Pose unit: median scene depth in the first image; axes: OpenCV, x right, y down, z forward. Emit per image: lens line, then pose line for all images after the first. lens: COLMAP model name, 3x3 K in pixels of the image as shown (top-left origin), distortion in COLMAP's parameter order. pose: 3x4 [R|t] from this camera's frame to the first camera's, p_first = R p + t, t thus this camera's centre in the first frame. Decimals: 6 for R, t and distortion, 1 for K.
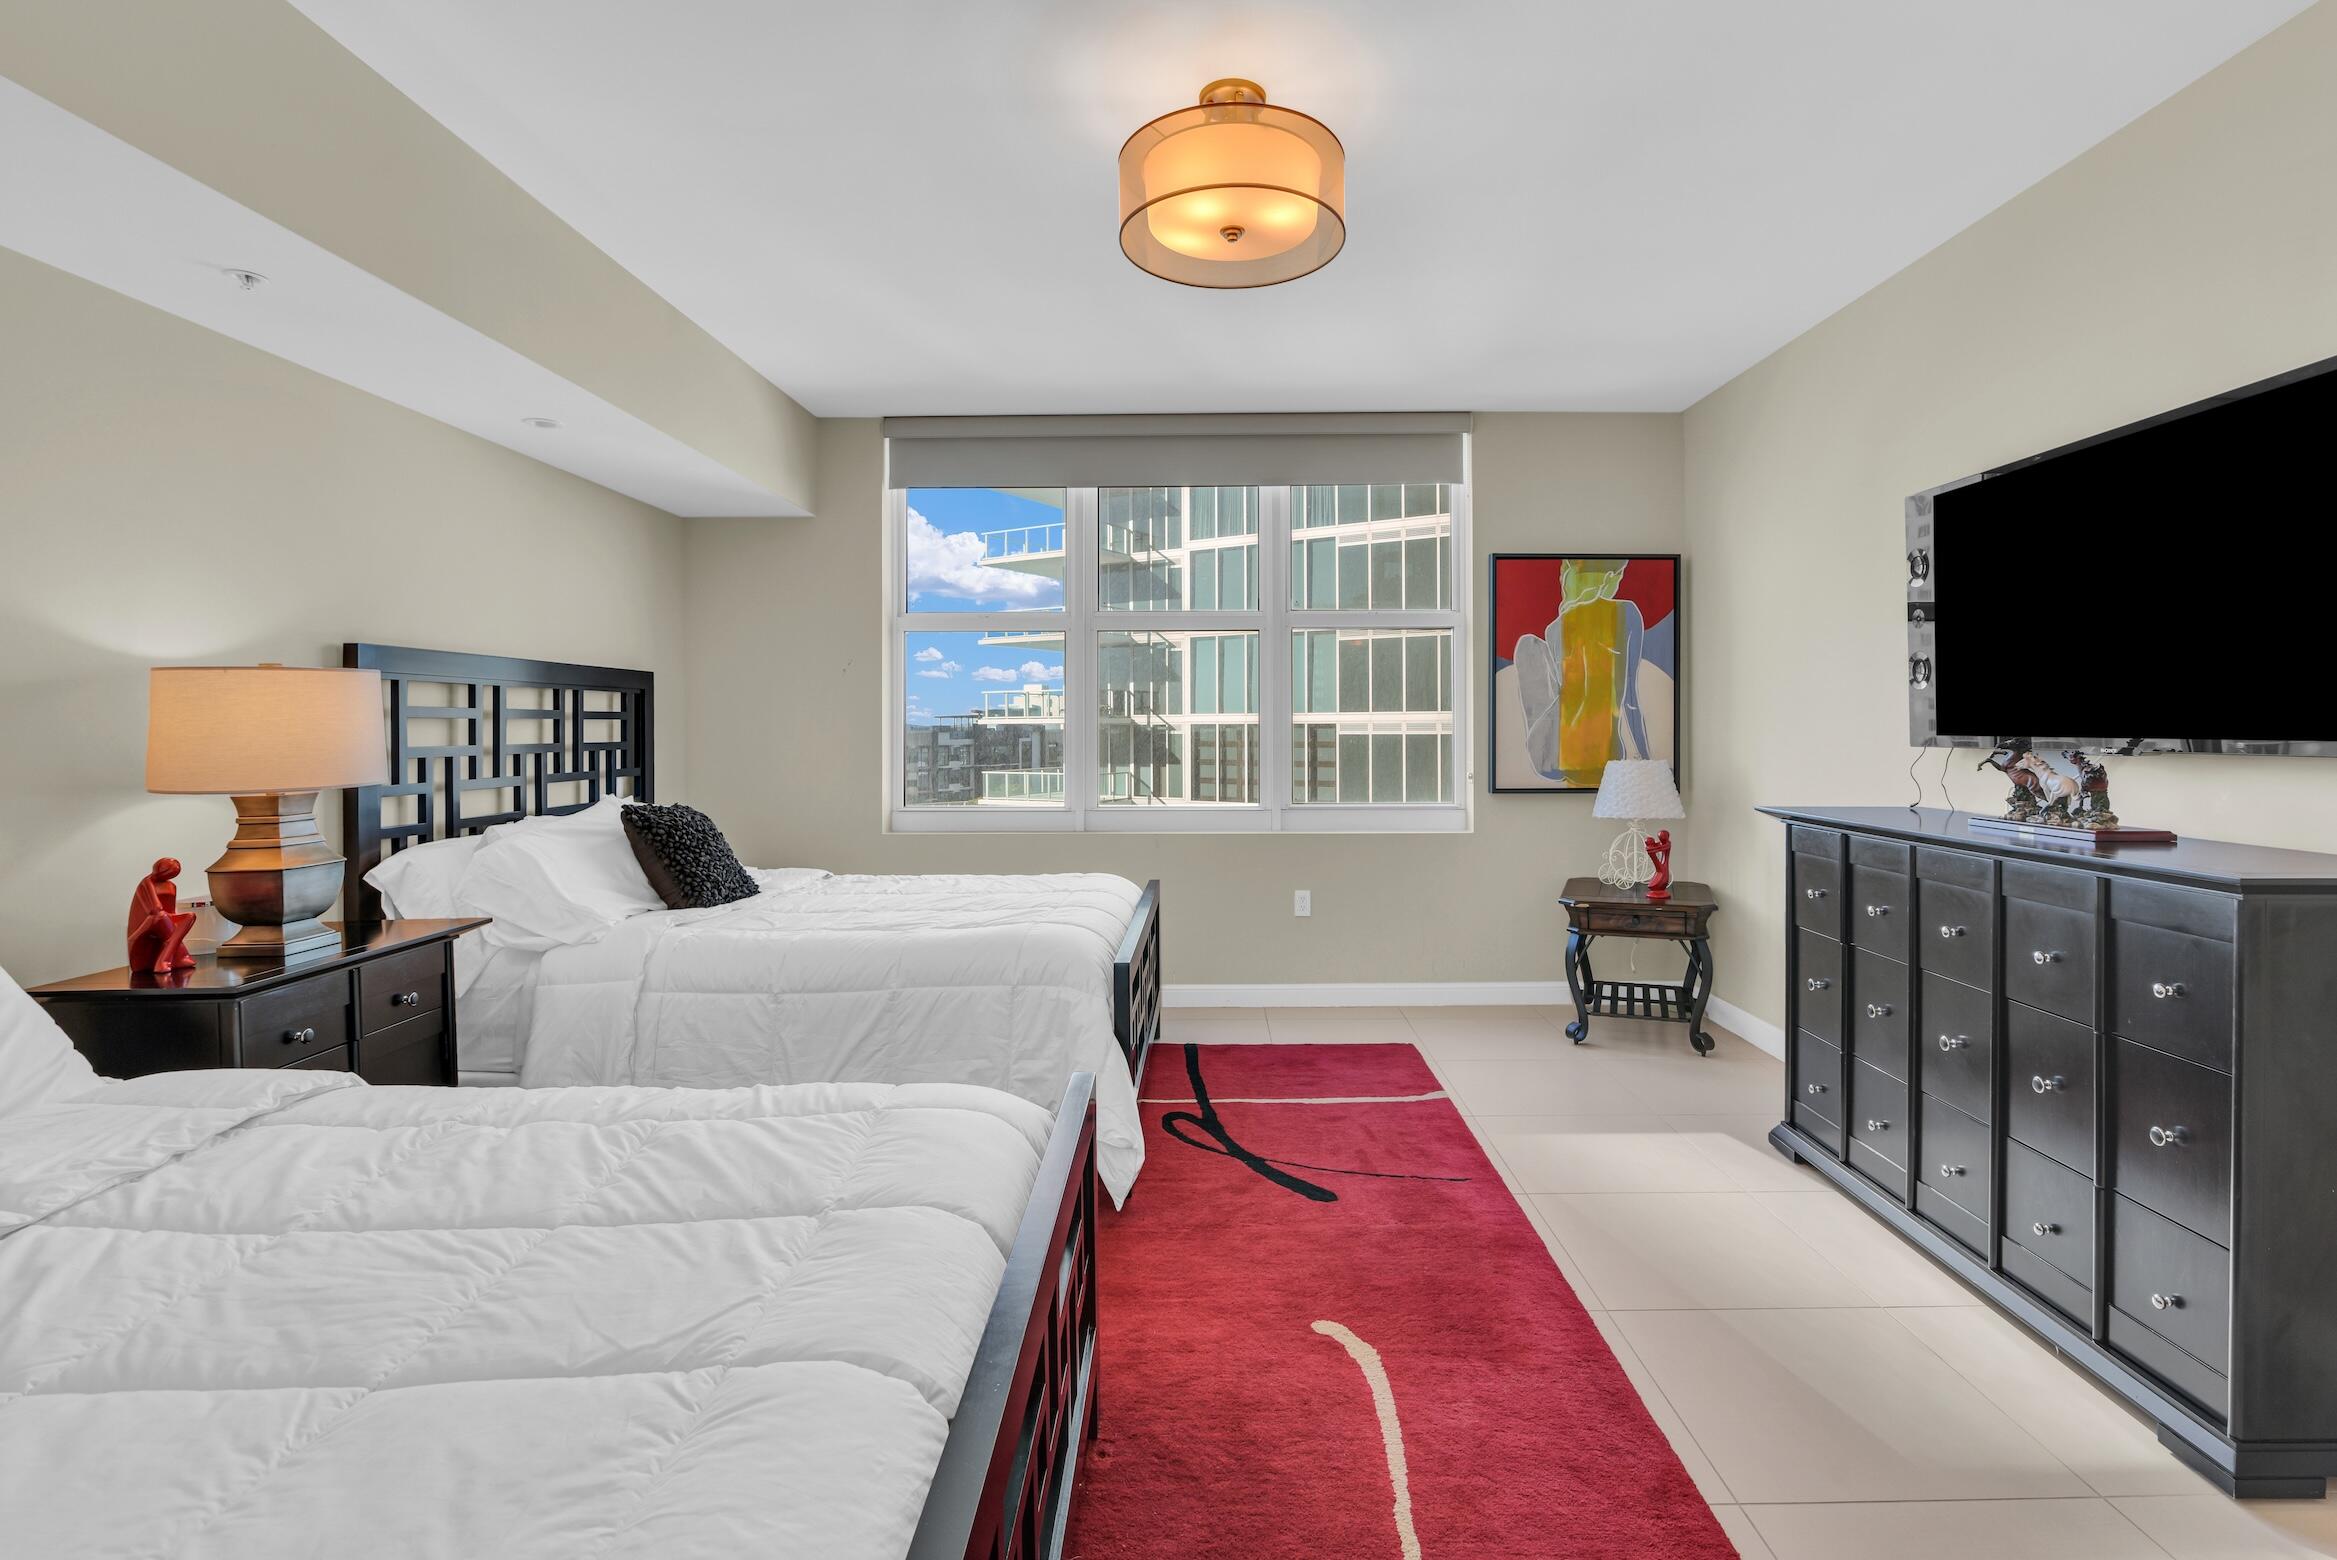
lens RADIAL K [[1133.6, 0, 1173.7], [0, 1133.6, 723.5], [0, 0, 1]] dist [-0.017936, -0.000087]
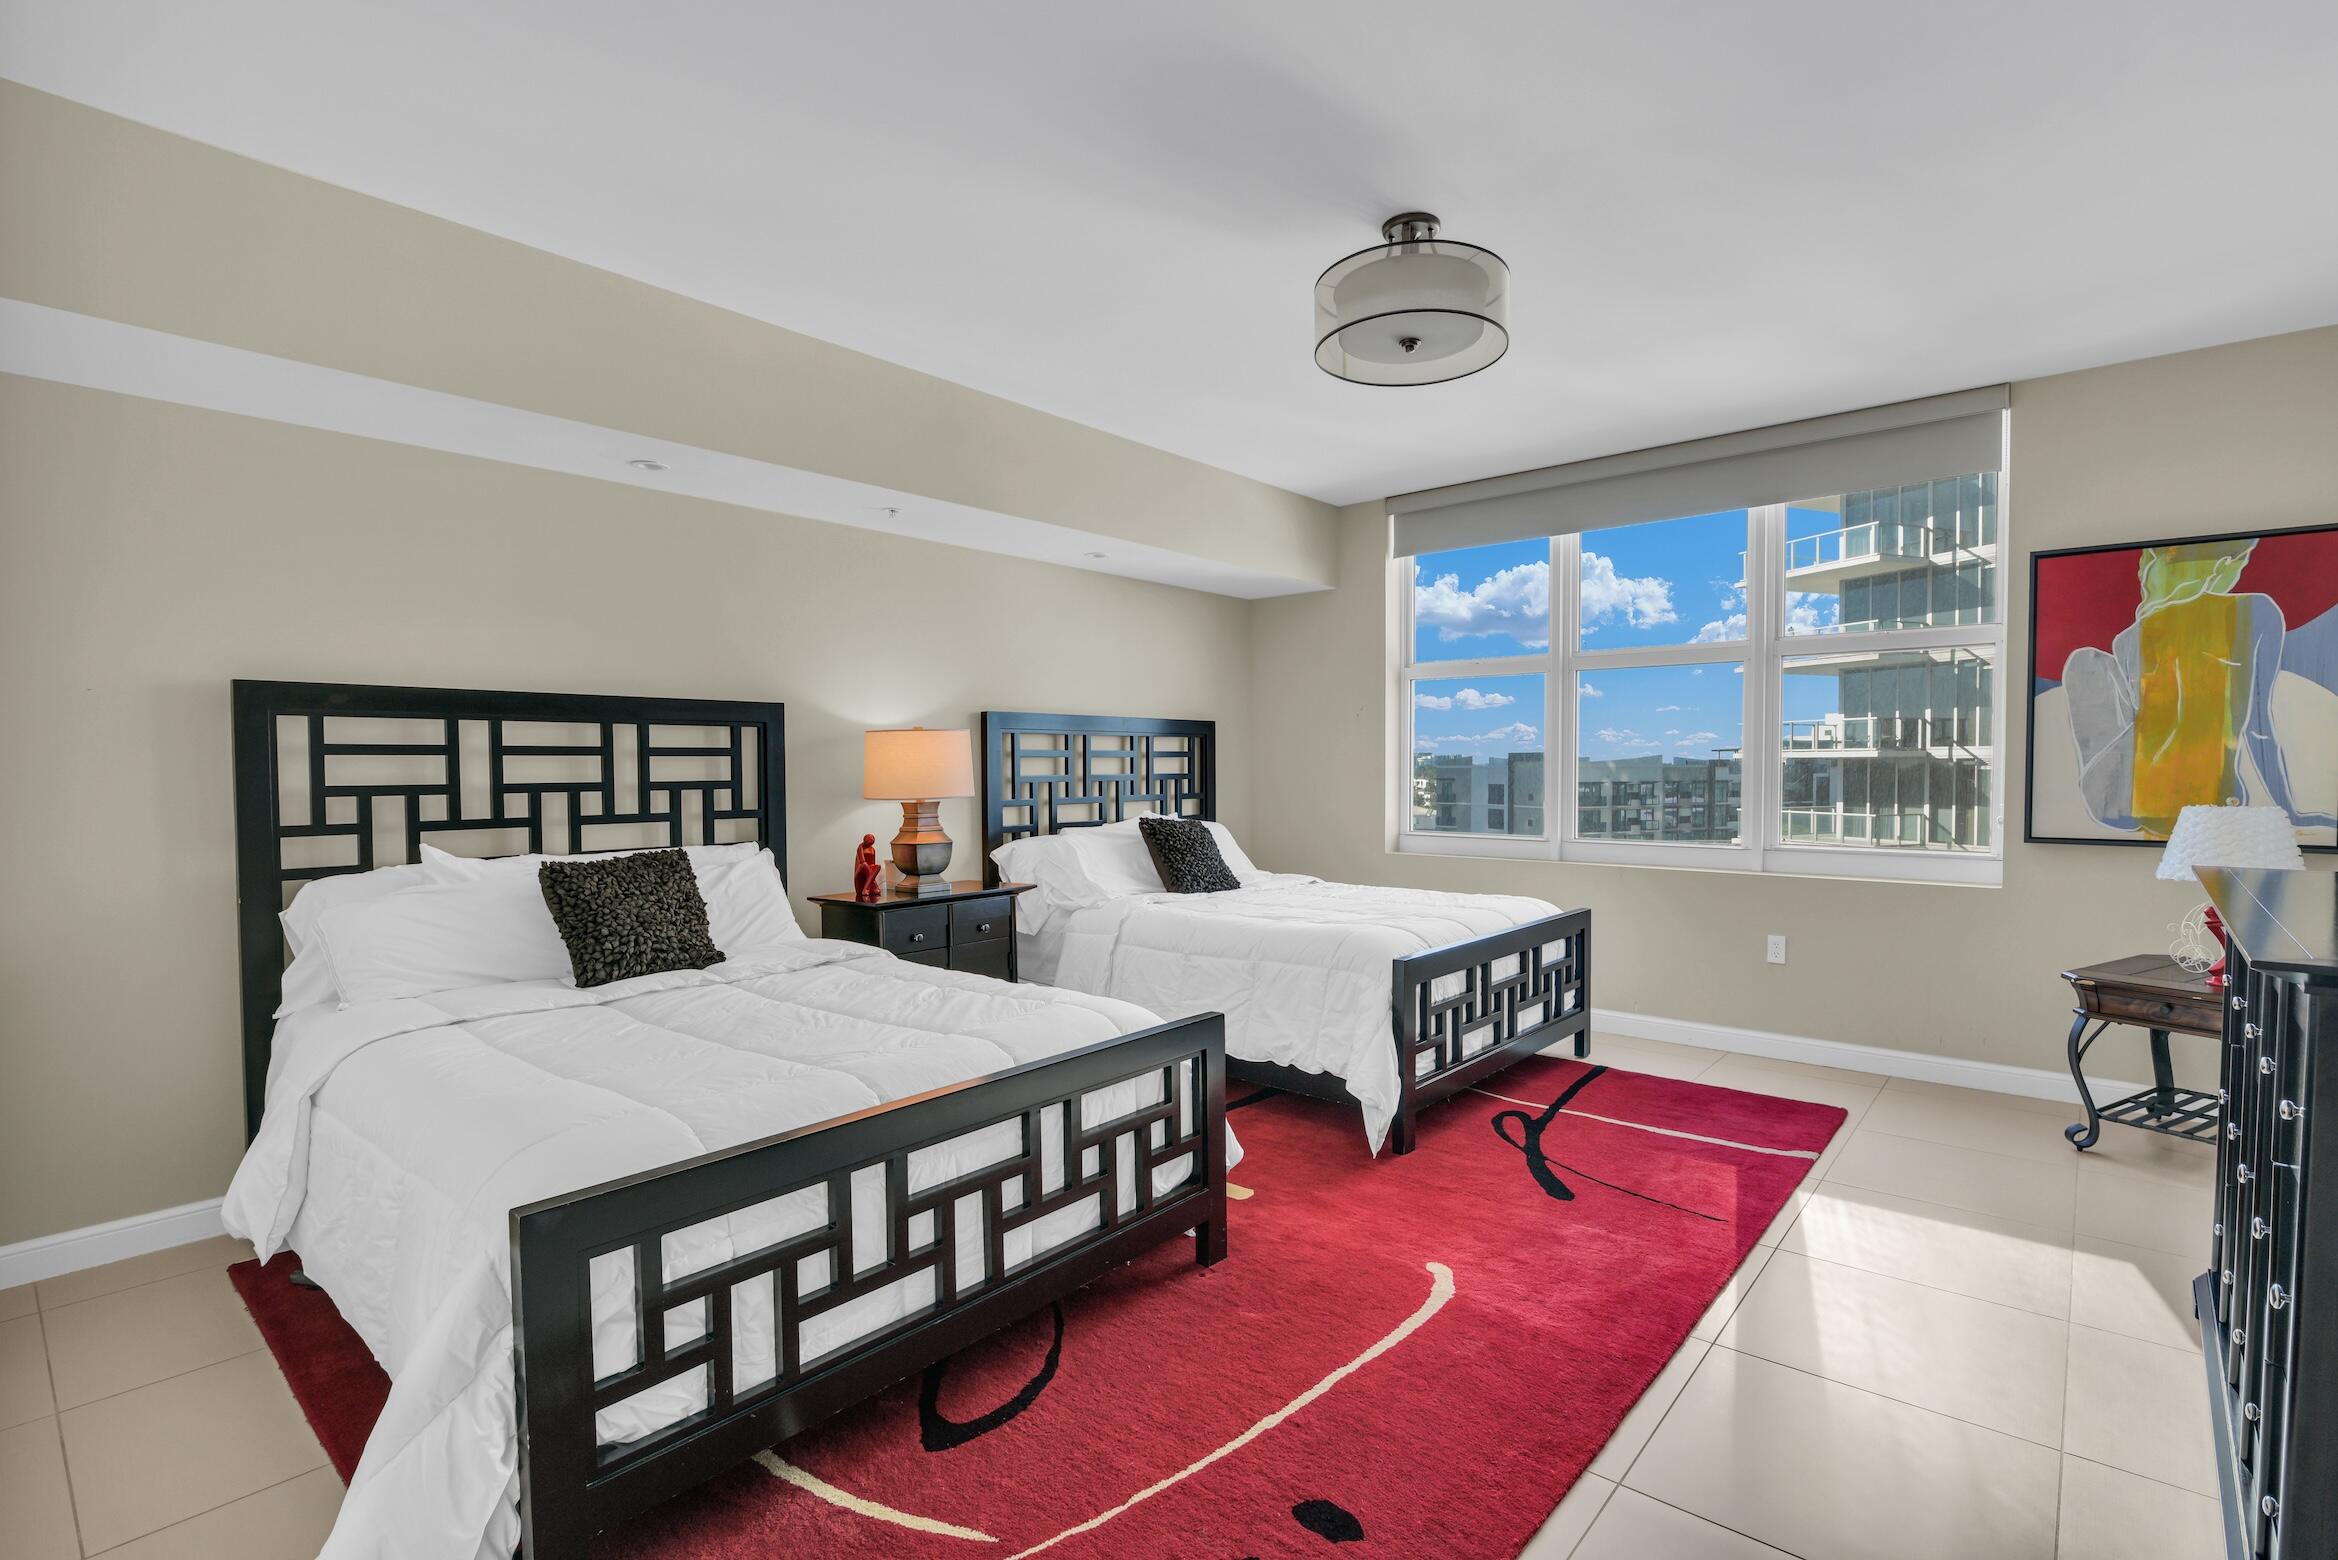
lens RADIAL K [[1083.0, 0, 1112.2], [0, 1083.0, 799.0], [0, 0, 1]] dist [-0.027133, 0.000360]
pose [[0.738672, 0.021966, -0.673707, 0.325111], [0.003757, 0.999319, 0.036702, -0.001262], [0.674054, -0.029642, 0.738087, -0.027129]]
